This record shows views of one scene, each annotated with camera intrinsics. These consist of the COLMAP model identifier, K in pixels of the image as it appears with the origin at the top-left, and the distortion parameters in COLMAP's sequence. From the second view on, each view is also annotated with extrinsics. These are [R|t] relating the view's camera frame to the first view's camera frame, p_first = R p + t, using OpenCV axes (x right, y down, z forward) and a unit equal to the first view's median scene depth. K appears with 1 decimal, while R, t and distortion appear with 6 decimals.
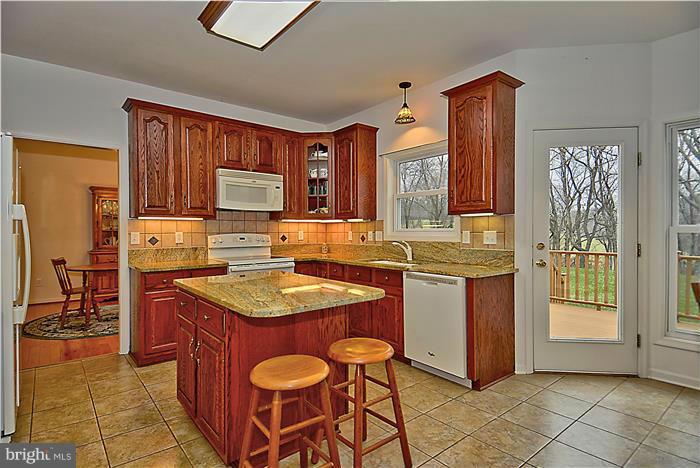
lens RADIAL K [[370.3, 0, 360.0], [0, 370.3, 235.0], [0, 0, 1]] dist [0.034340, -0.026915]
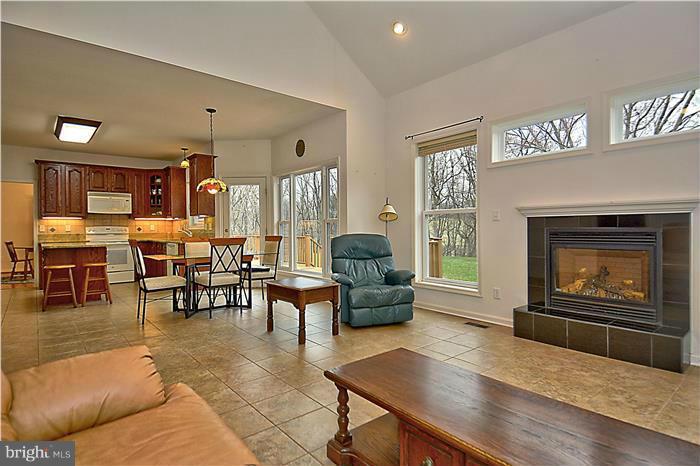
lens RADIAL K [[370.3, 0, 363.3], [0, 370.3, 234.4], [0, 0, 1]] dist [0.034340, -0.026915]
pose [[0.999633, -0.005920, 0.026424, 0.971358], [0.005818, 0.999975, 0.003944, 0.040127], [-0.026447, -0.003789, 0.999643, -0.946896]]
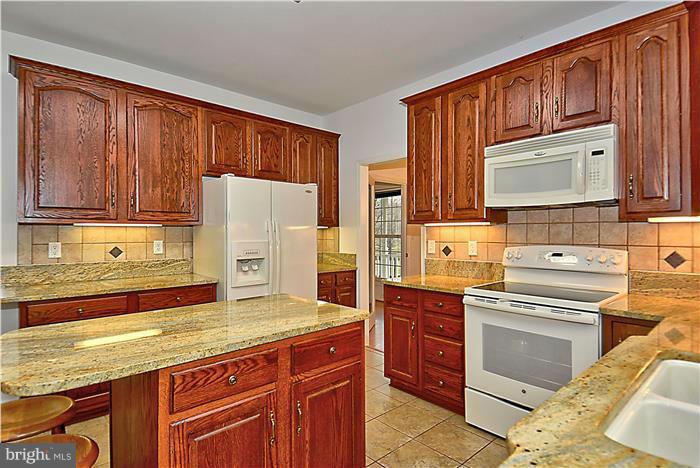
lens RADIAL K [[370.3, 0, 340.7], [0, 370.3, 235.2], [0, 0, 1]] dist [0.034340, -0.026915]
pose [[0.019604, 0.008606, -0.999771, 0.282672], [-0.011287, 0.999901, 0.008386, -0.023555], [0.999744, 0.011120, 0.019699, 0.723363]]
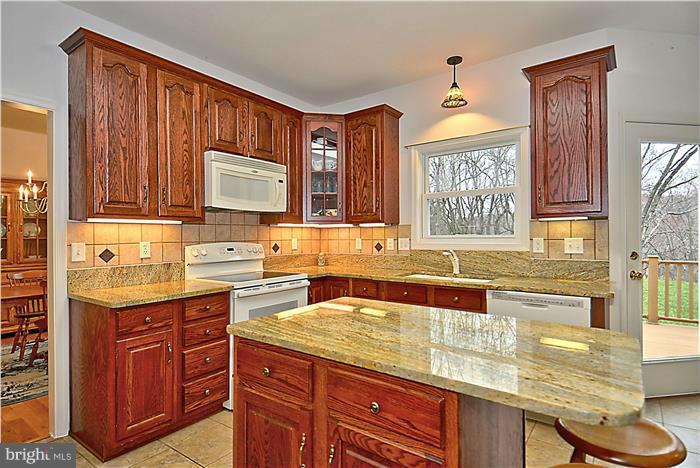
lens RADIAL K [[370.3, 0, 355.6], [0, 370.3, 236.4], [0, 0, 1]] dist [0.034340, -0.026915]
pose [[0.969042, -0.004379, 0.246855, -0.287134], [0.006725, 0.999940, -0.008660, -0.008702], [-0.246803, 0.010052, 0.969014, 0.252632]]
